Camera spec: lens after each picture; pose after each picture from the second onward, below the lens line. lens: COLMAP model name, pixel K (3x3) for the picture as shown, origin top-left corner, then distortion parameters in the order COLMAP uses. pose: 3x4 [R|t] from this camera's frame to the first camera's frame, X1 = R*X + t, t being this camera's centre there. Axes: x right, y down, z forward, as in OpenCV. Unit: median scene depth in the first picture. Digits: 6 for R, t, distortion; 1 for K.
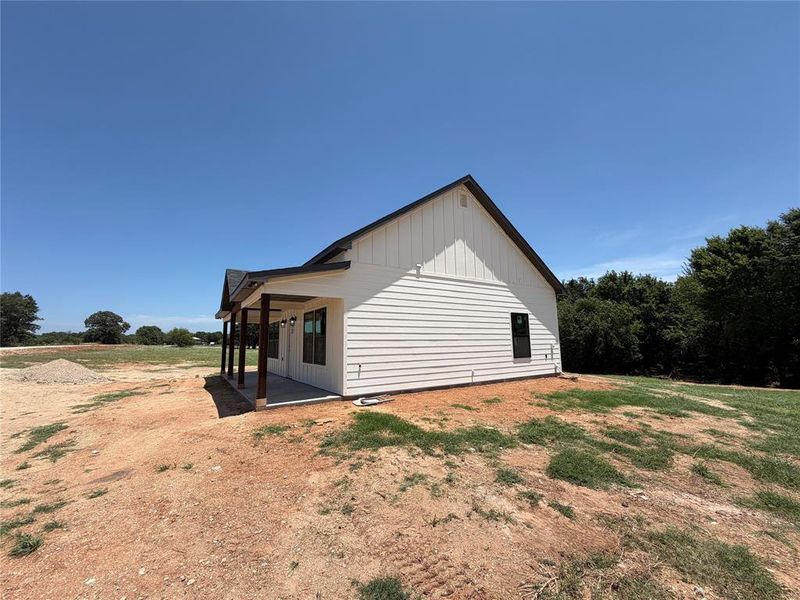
lens RADIAL K [[319.6, 0, 400.5], [0, 319.6, 301.3], [0, 0, 1]] dist [0.000343, -0.000193]
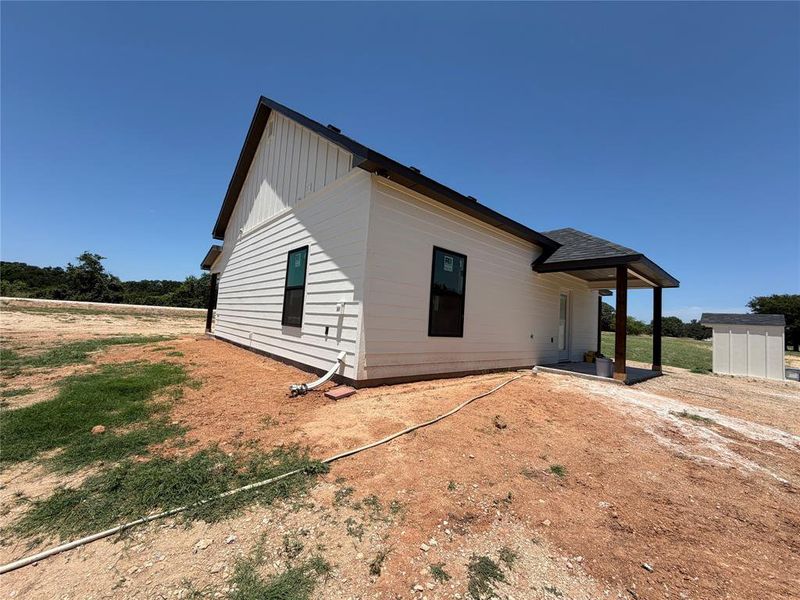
lens RADIAL K [[319.6, 0, 400.5], [0, 319.6, 298.6], [0, 0, 1]] dist [0.000343, -0.000193]
pose [[0.142288, -0.036269, -0.989161, 0.913488], [0.082359, 0.996297, -0.024684, 0.147744], [0.986393, -0.077954, 0.144749, 1.044021]]
